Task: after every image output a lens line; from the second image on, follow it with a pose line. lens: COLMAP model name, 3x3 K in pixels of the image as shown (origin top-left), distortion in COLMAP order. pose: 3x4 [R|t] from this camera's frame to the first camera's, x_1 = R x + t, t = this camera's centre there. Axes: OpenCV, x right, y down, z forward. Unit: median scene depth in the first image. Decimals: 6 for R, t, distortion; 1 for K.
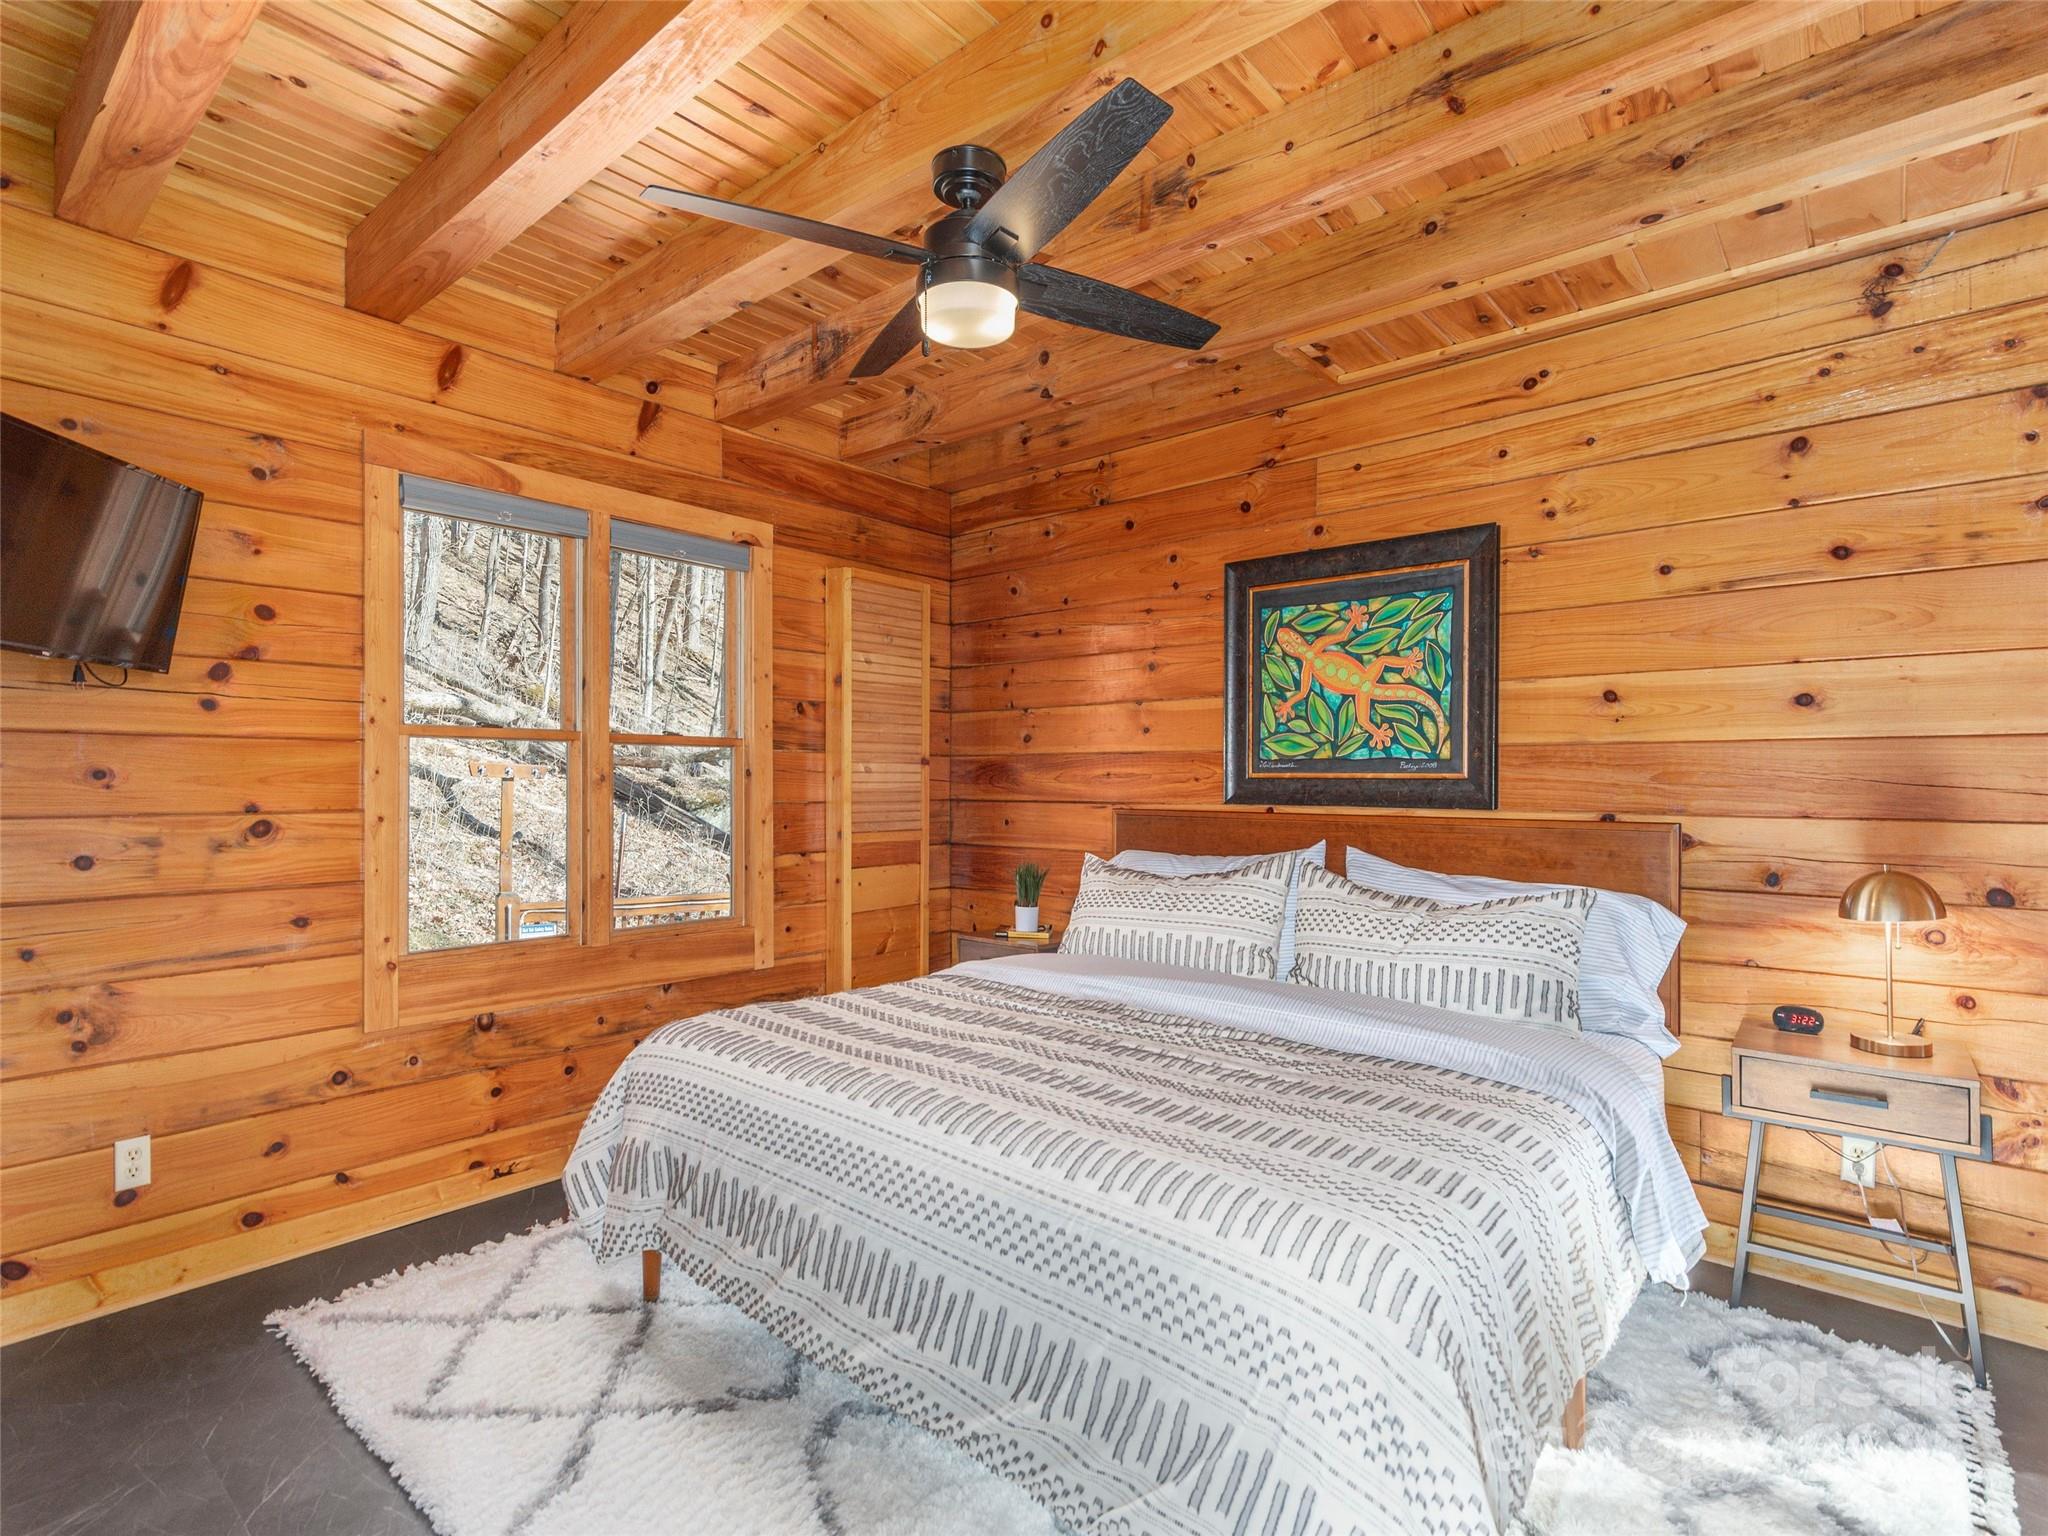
lens RADIAL K [[1012.4, 0, 1026.2], [0, 1012.4, 789.4], [0, 0, 1]] dist [0.012614, 0.000199]
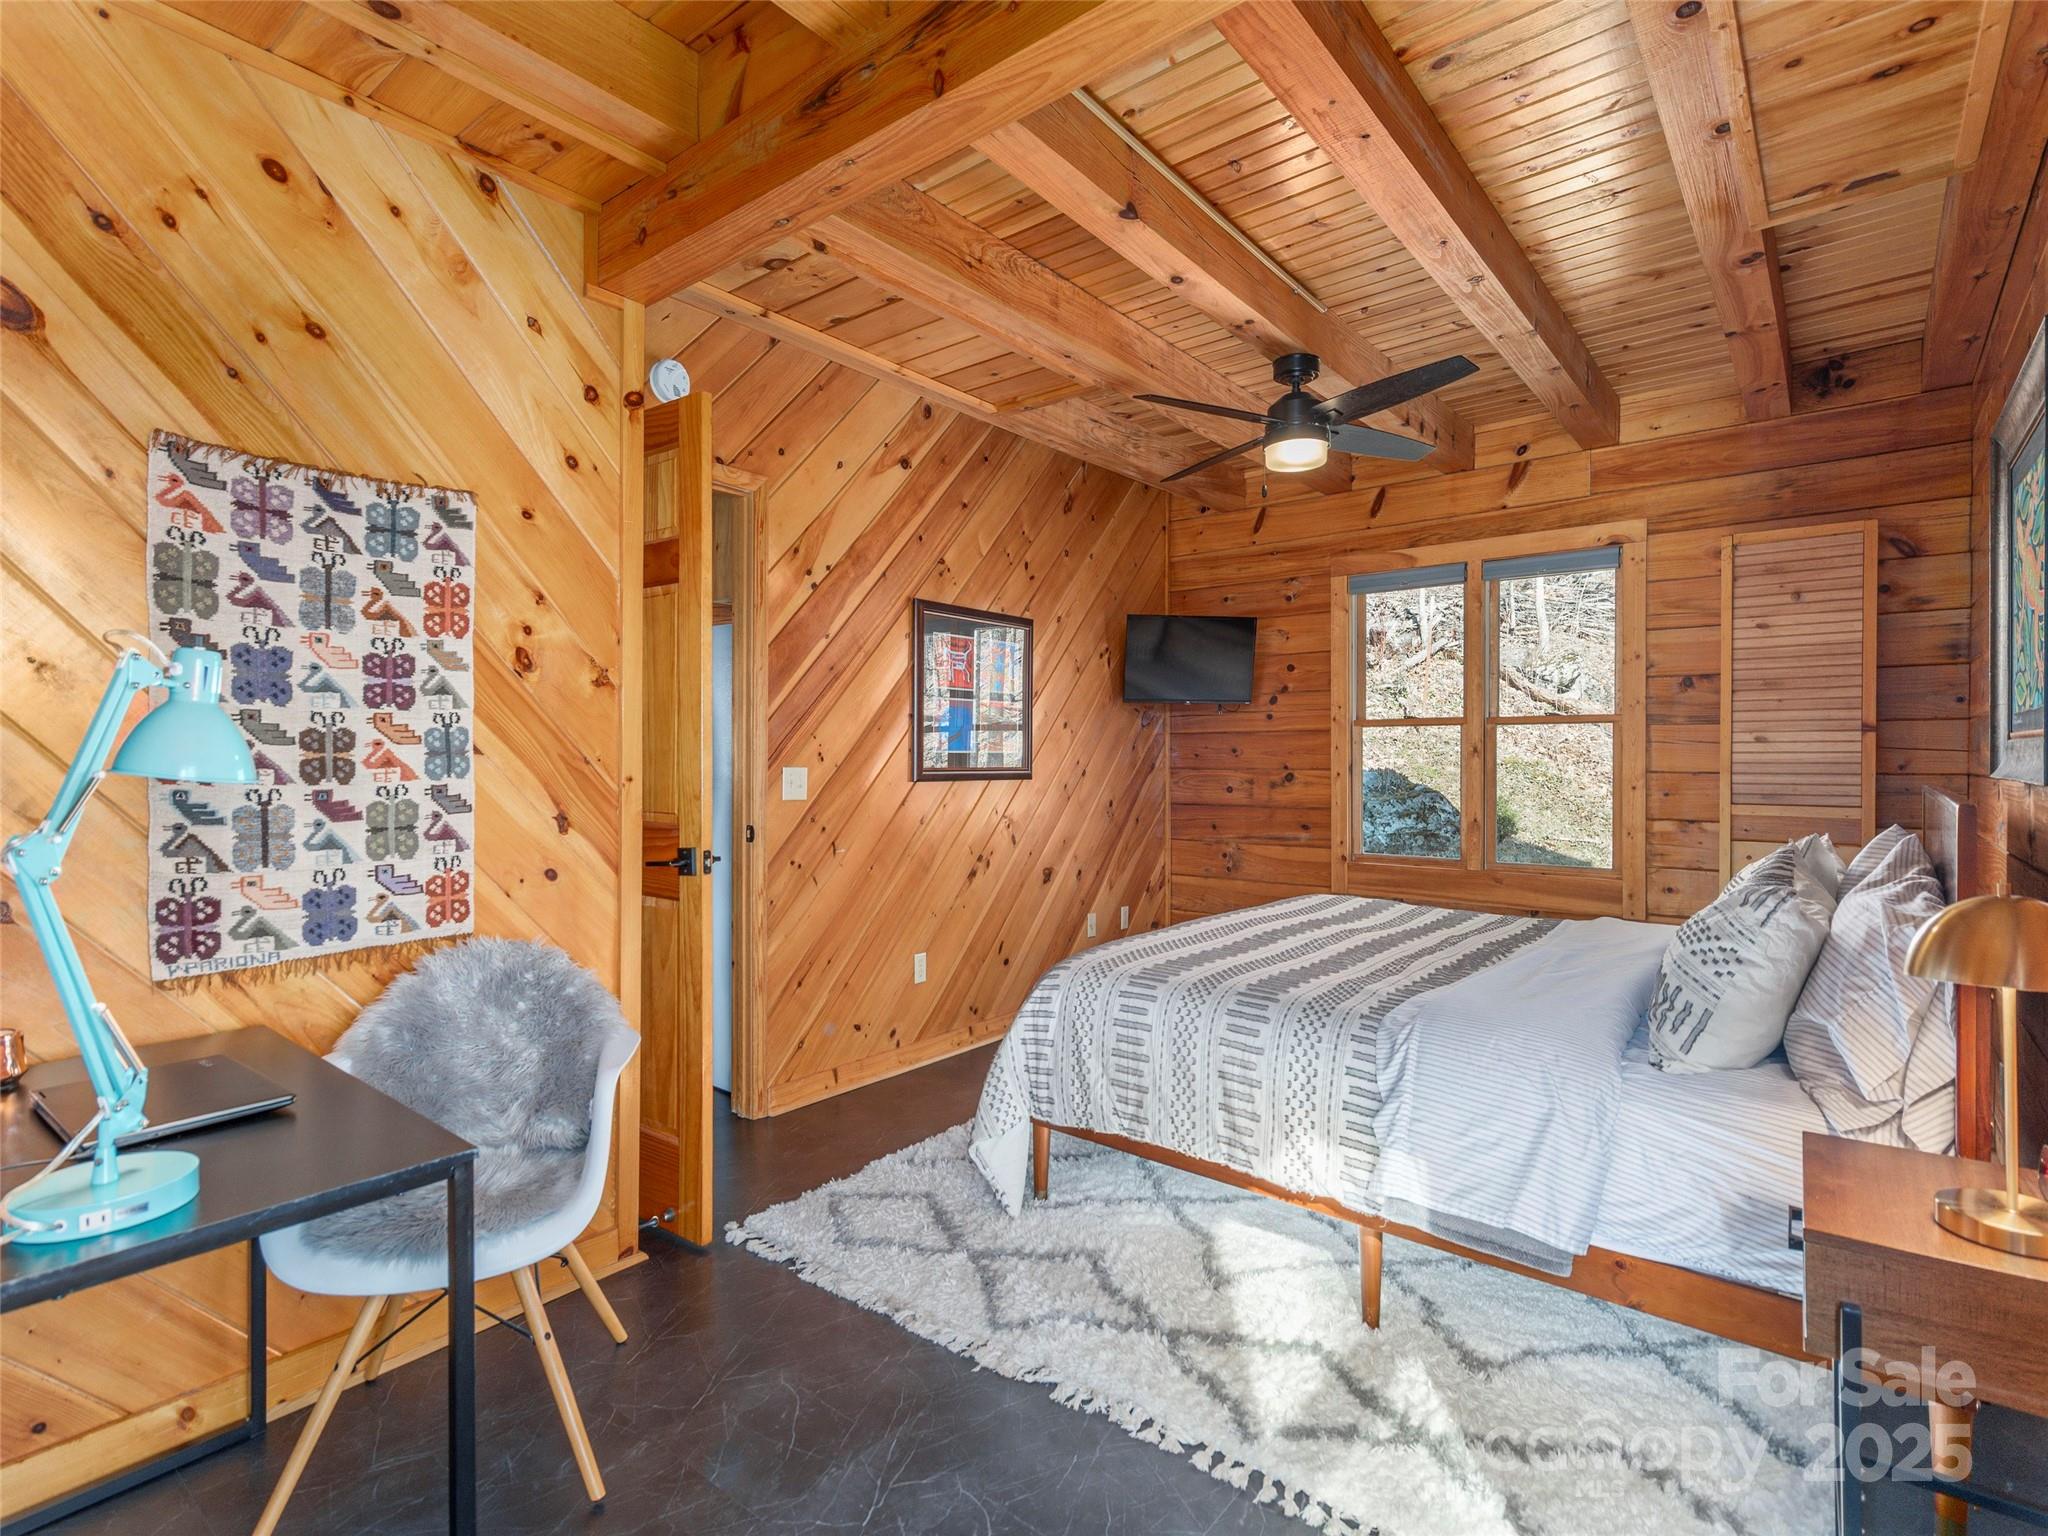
lens RADIAL K [[1010.8, 0, 1027.6], [0, 1010.8, 744.1], [0, 0, 1]] dist [0.005489, 0.000288]
pose [[0.042045, -0.001387, -0.999115, 1.149518], [0.004015, 0.999991, -0.001219, -0.024800], [0.999108, -0.003960, 0.042050, 0.395914]]
